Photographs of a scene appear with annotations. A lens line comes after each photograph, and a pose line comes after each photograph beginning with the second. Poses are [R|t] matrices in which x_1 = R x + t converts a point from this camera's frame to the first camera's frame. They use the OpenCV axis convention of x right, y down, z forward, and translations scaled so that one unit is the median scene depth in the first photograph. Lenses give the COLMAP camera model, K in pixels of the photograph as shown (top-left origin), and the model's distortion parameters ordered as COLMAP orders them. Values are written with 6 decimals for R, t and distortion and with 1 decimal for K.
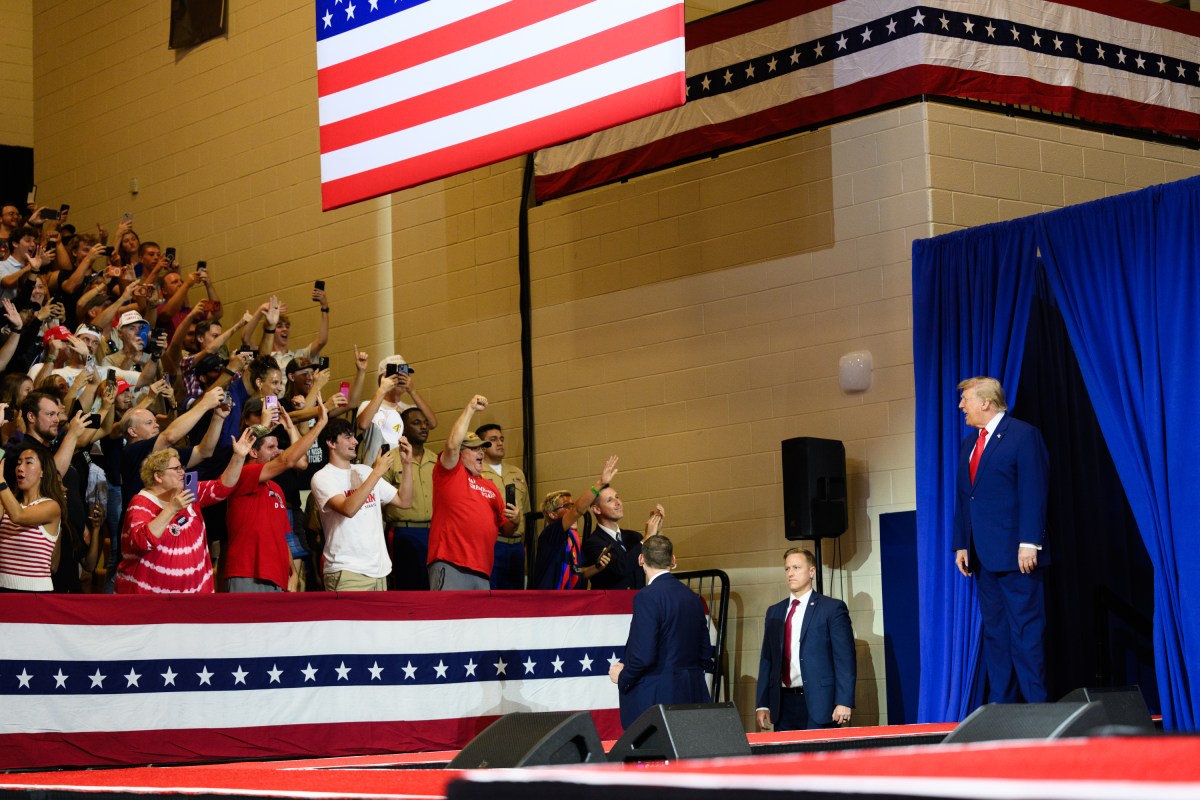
lens RADIAL K [[2551.5, 0, 600.0], [0, 2551.5, 400.0], [0, 0, 1]] dist [-0.011553, 0.092636]
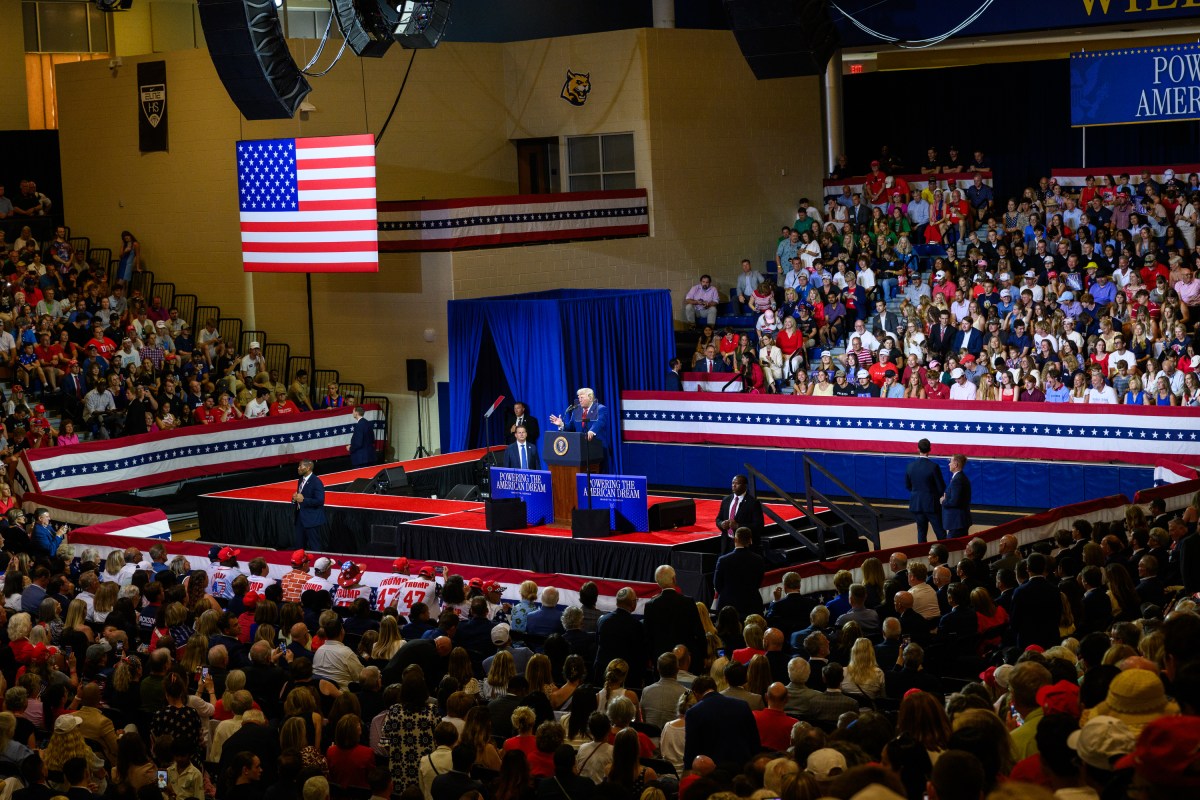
lens RADIAL K [[2551.5, 0, 600.0], [0, 2551.5, 400.0], [0, 0, 1]] dist [-0.011553, 0.092636]
pose [[0.985177, -0.027398, 0.169339, -0.218926], [-0.004474, 0.982723, 0.185030, -0.499395], [-0.171483, -0.183045, 0.968033, -2.013686]]
